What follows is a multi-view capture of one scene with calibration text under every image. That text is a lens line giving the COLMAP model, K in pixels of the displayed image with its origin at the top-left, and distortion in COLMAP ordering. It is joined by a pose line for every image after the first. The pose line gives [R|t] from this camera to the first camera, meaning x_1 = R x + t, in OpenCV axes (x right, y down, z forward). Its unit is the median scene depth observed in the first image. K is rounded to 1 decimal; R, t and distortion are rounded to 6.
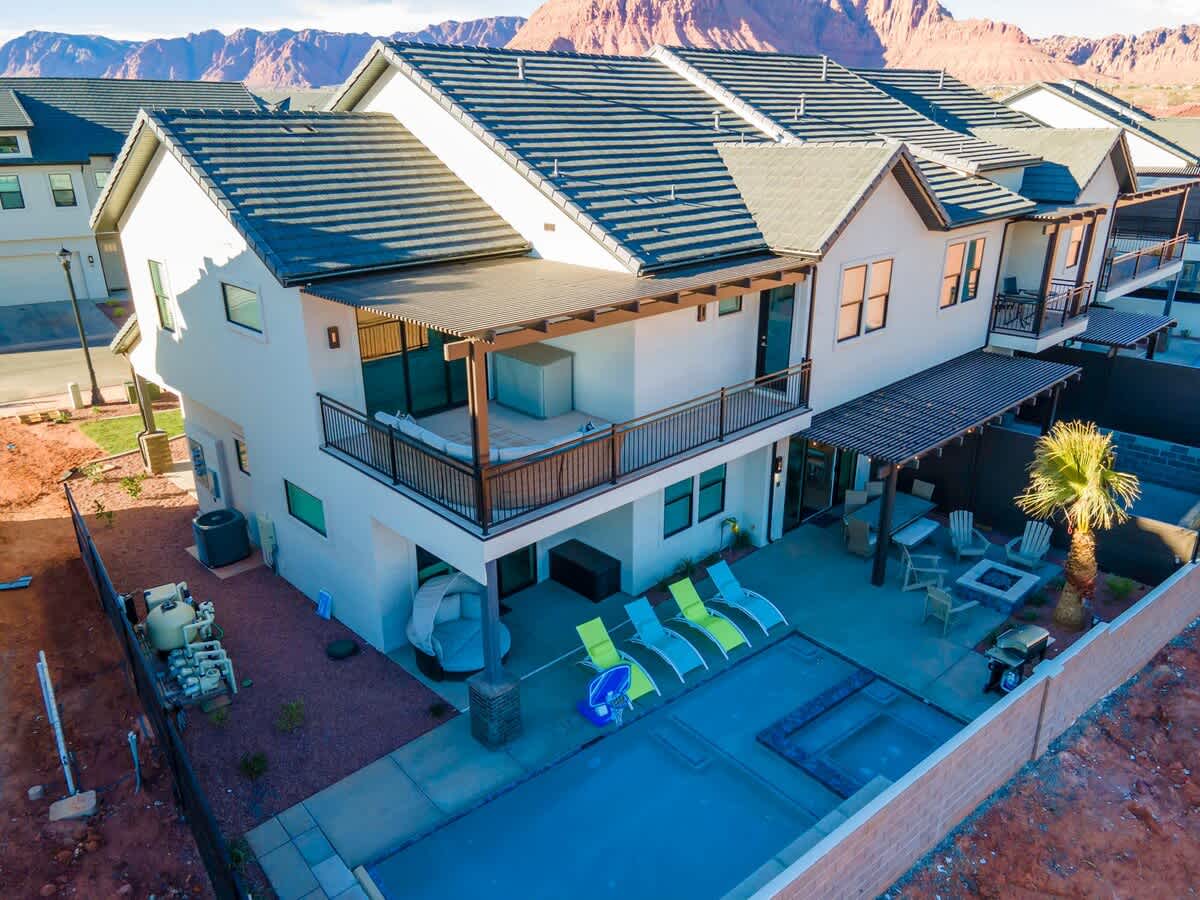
lens RADIAL K [[879.3, 0, 600.0], [0, 879.3, 450.0], [0, 0, 1]] dist [0.033579, 0.002485]
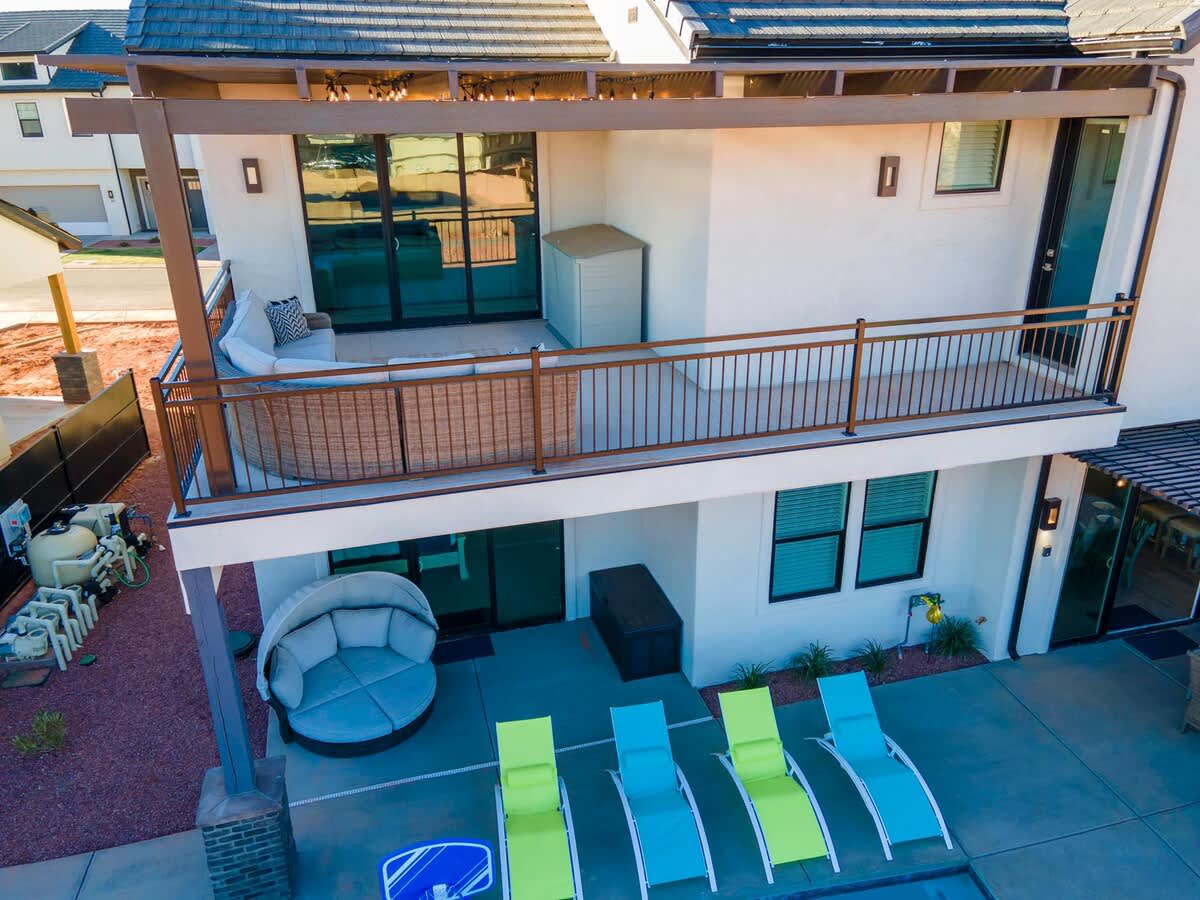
lens RADIAL K [[879.3, 0, 600.0], [0, 879.3, 450.0], [0, 0, 1]] dist [0.033579, 0.002485]
pose [[0.880600, 0.168782, -0.442782, 0.207460], [-0.162832, 0.985296, 0.051741, -0.003853], [0.445005, 0.026536, 0.895135, 0.455651]]
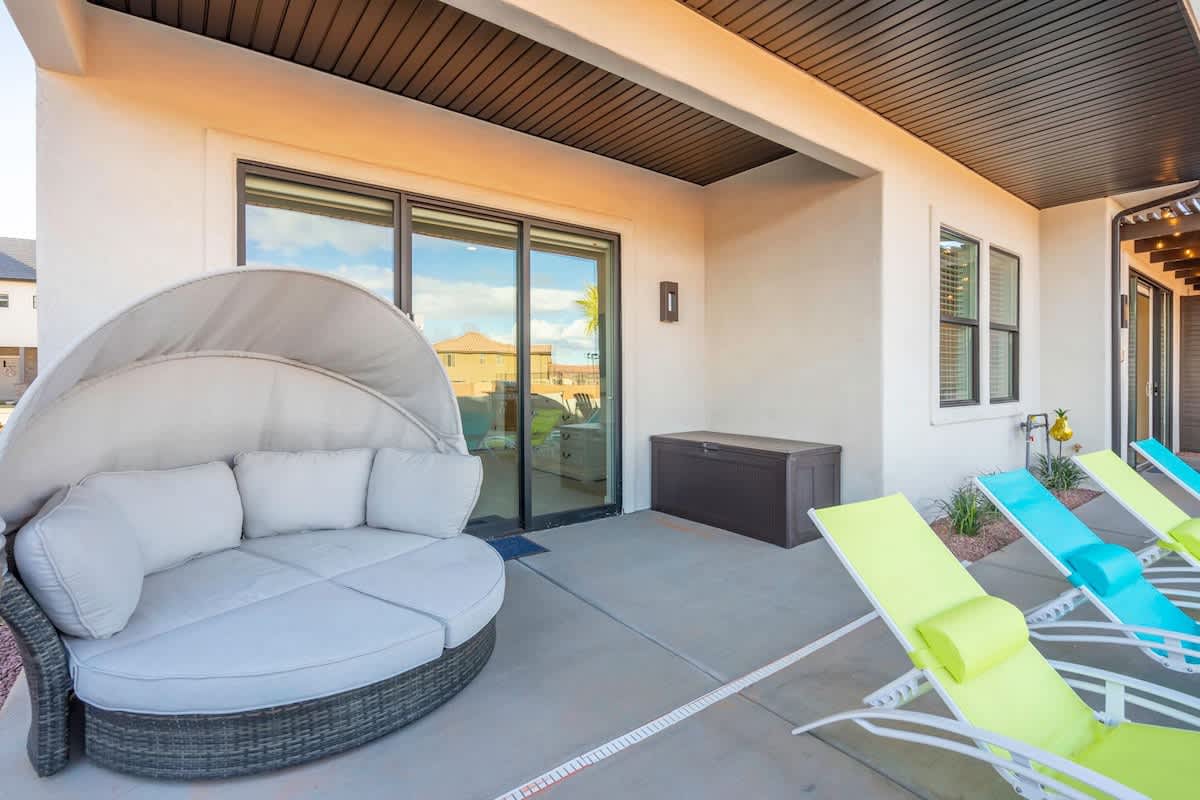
lens RADIAL K [[552.5, 0, 601.1], [0, 552.5, 382.1], [0, 0, 1]] dist [-0.002968, -0.000678]
pose [[0.990873, -0.000529, -0.134800, -0.045822], [-0.046944, 0.936043, -0.348742, 0.185454], [0.126363, 0.351886, 0.927474, 0.740968]]
